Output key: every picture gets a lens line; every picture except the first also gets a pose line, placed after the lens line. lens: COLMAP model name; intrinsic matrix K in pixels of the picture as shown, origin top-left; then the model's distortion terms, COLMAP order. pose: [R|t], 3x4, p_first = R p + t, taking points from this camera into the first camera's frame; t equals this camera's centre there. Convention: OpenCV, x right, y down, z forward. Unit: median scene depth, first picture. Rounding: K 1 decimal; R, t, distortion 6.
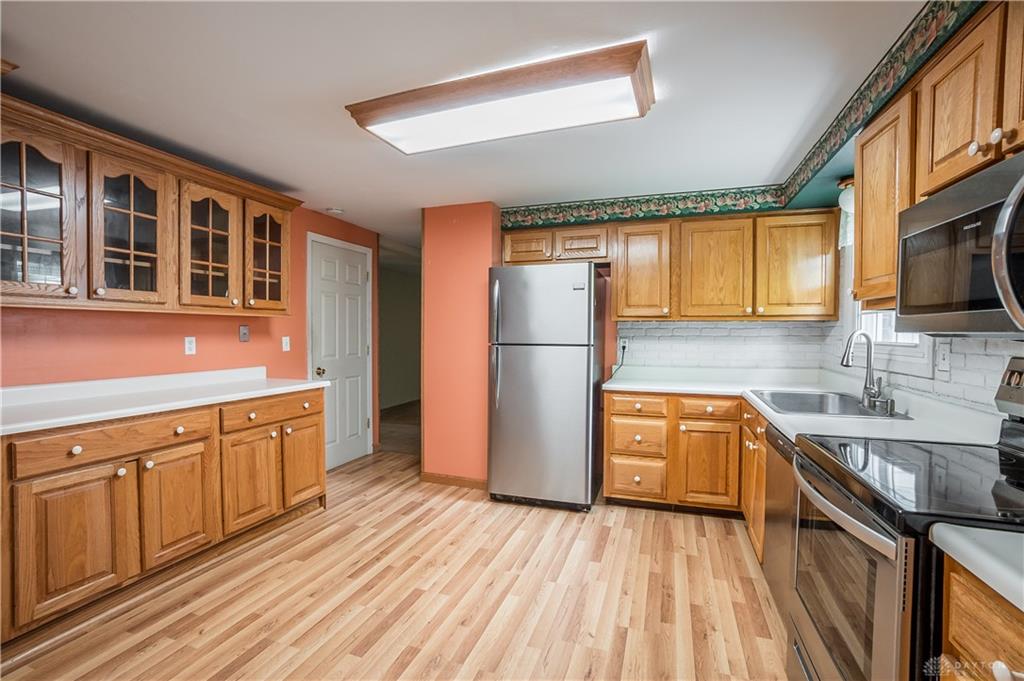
lens RADIAL K [[453.6, 0, 511.7], [0, 453.6, 337.8], [0, 0, 1]] dist [-0.038060, 0.002695]
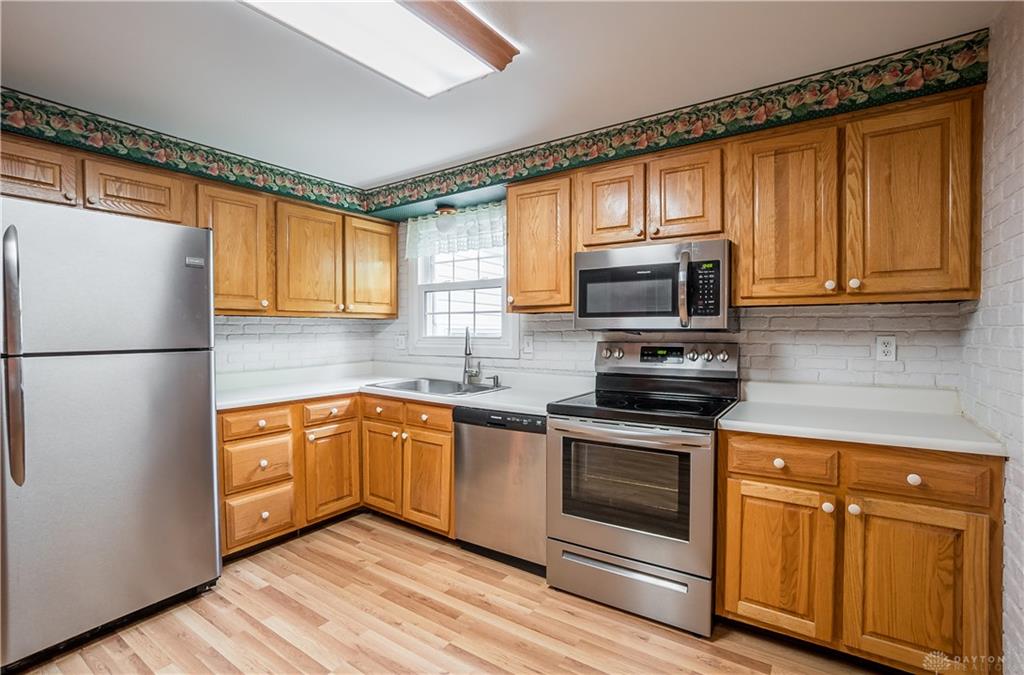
lens RADIAL K [[472.1, 0, 508.4], [0, 472.1, 335.5], [0, 0, 1]] dist [-0.021258, 0.001761]
pose [[0.281244, -0.018016, 0.959467, -0.361083], [0.017382, 0.999755, 0.013678, -0.005509], [-0.959479, 0.012831, 0.281489, 0.334695]]
